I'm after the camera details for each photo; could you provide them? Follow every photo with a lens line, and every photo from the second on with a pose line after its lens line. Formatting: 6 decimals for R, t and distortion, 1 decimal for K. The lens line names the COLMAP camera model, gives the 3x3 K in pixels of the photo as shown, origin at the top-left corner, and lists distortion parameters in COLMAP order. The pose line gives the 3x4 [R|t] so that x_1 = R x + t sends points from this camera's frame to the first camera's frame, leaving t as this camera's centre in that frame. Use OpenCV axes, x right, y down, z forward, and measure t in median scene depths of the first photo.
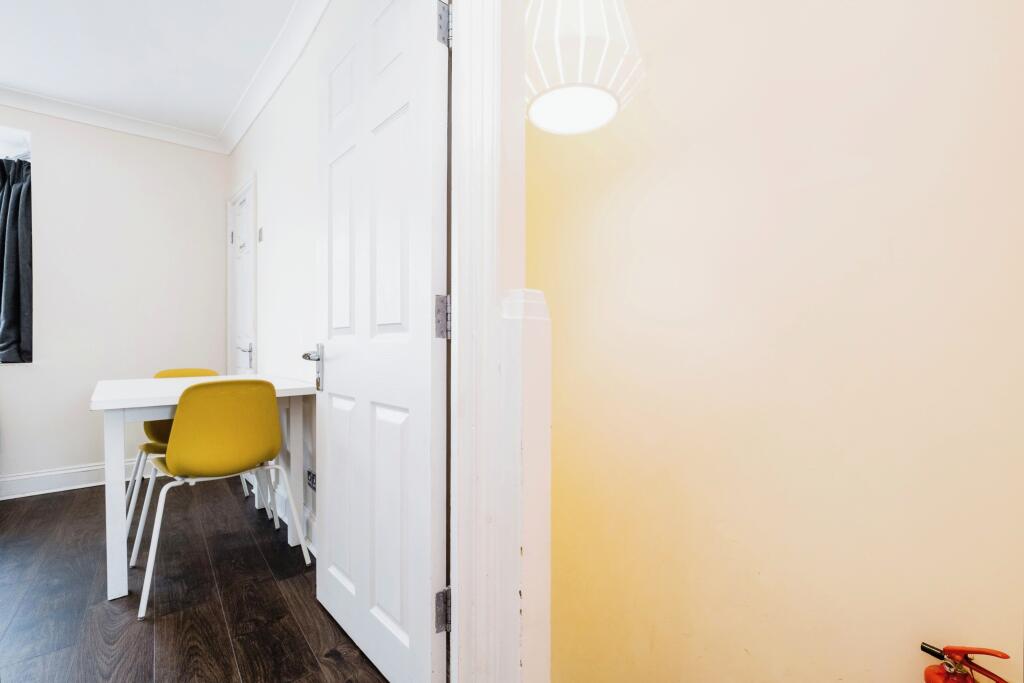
lens RADIAL K [[441.9, 0, 510.2], [0, 441.9, 346.3], [0, 0, 1]] dist [-0.012525, 0.002729]
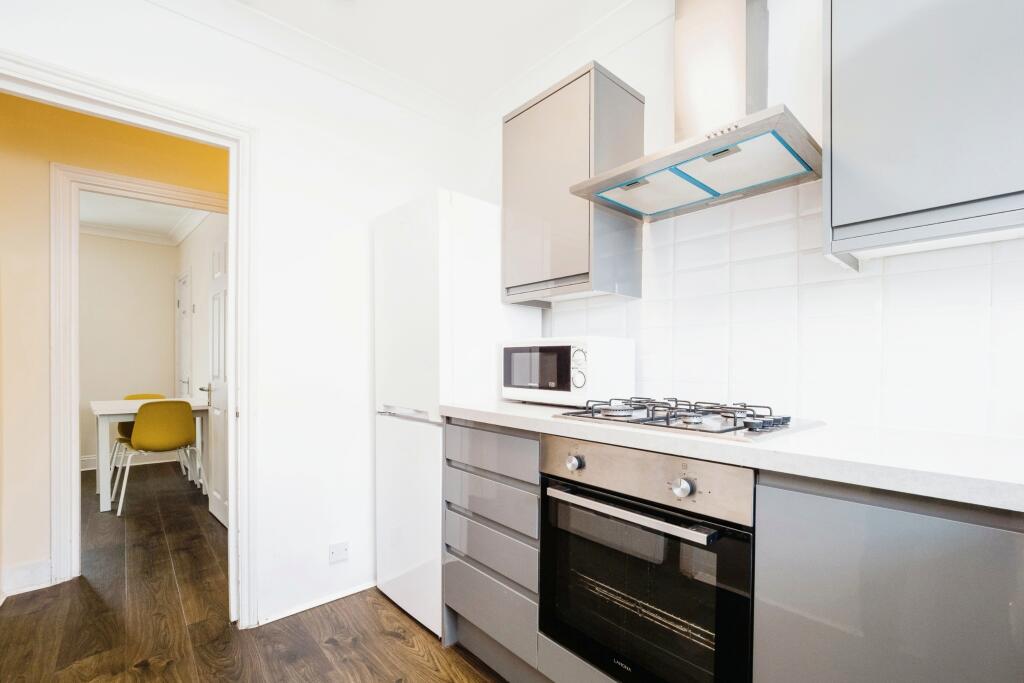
lens RADIAL K [[441.9, 0, 505.4], [0, 441.9, 377.7], [0, 0, 1]] dist [-0.012525, 0.002729]
pose [[0.999203, 0.008711, 0.038968, 0.761019], [-0.009209, 0.999878, 0.012631, -0.061353], [-0.038853, -0.012980, 0.999161, -0.960172]]
